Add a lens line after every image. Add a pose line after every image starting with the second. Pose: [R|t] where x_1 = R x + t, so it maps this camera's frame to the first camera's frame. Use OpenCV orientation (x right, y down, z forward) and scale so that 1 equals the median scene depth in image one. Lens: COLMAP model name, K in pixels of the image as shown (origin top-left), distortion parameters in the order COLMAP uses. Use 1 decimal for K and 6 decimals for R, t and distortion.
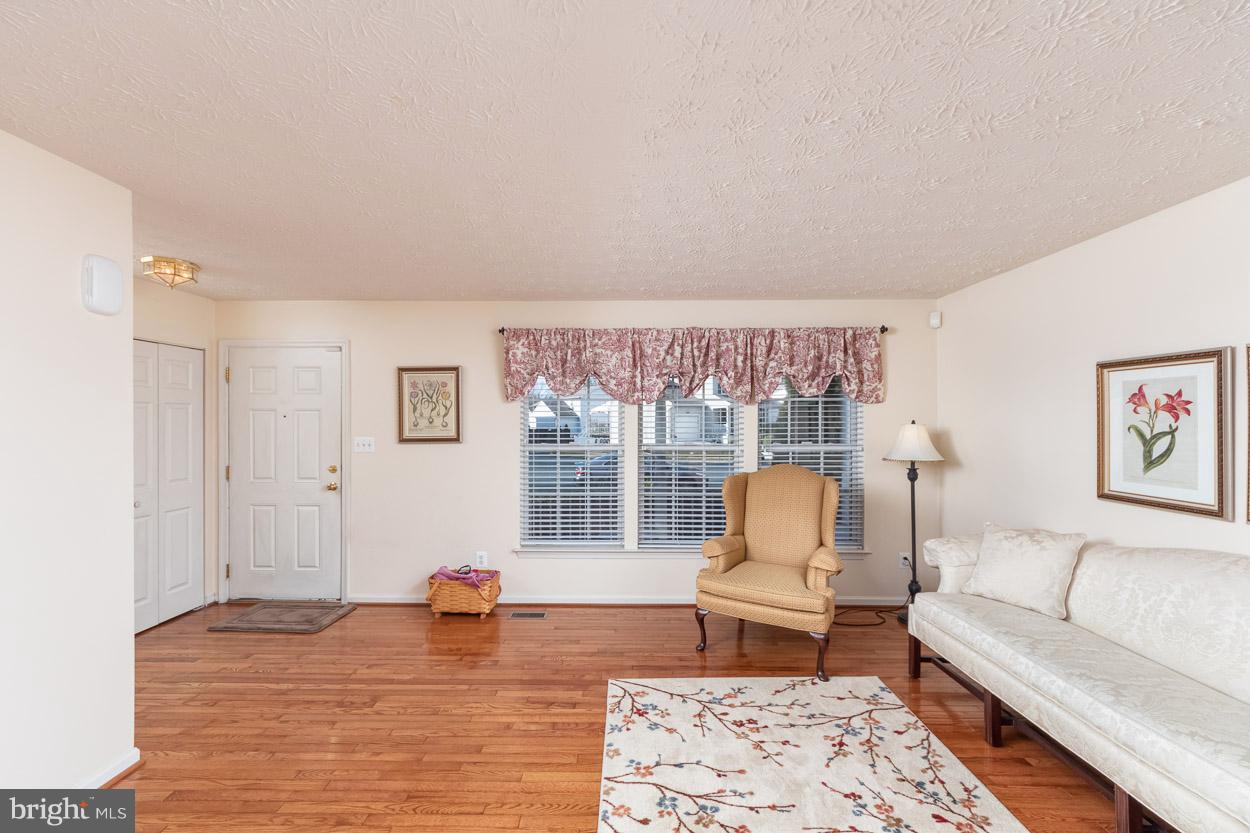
lens RADIAL K [[493.0, 0, 617.9], [0, 493.0, 426.2], [0, 0, 1]] dist [-0.003991, -0.000485]
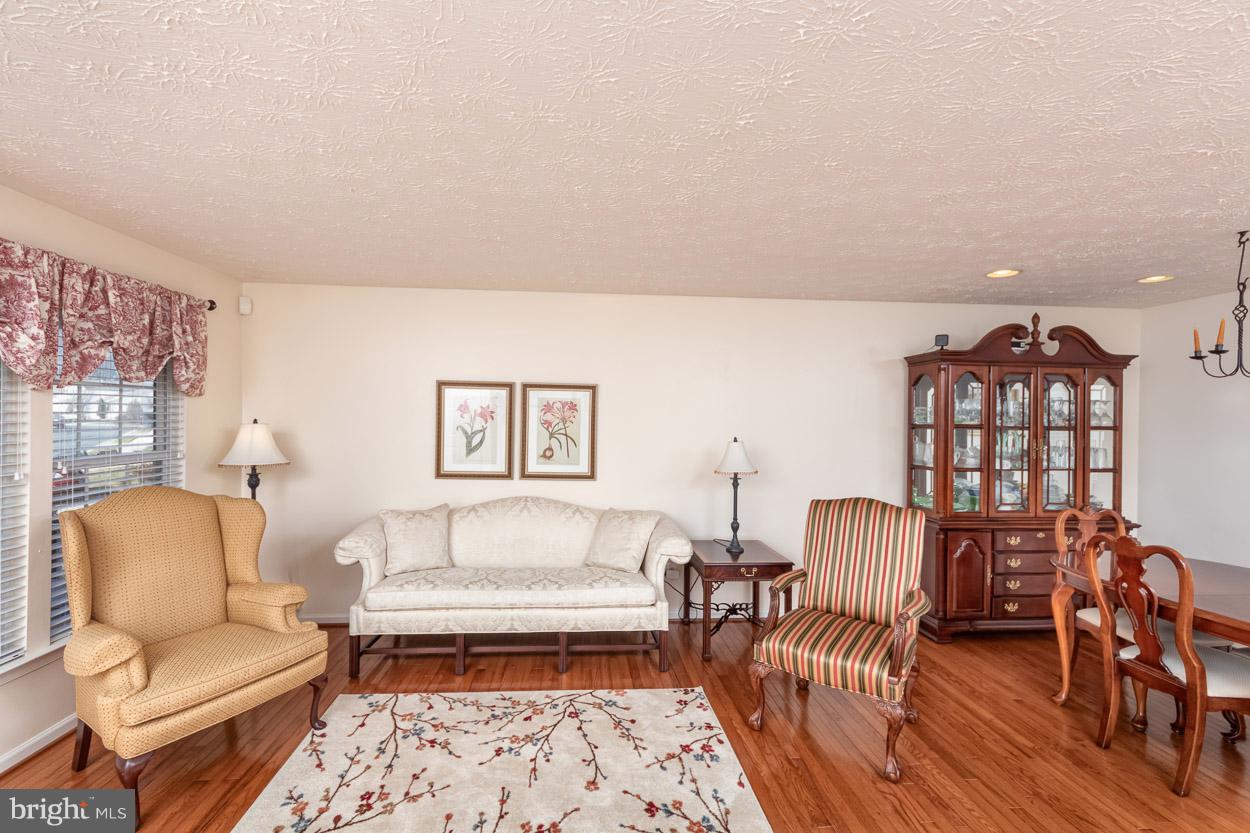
lens RADIAL K [[546.2, 0, 616.7], [0, 546.2, 421.9], [0, 0, 1]] dist [0.000510, 0.000213]
pose [[-0.083749, -0.008359, 0.996452, -0.651950], [-0.009643, 0.999925, 0.007578, -0.030908], [-0.996440, -0.008975, -0.083823, 0.660564]]
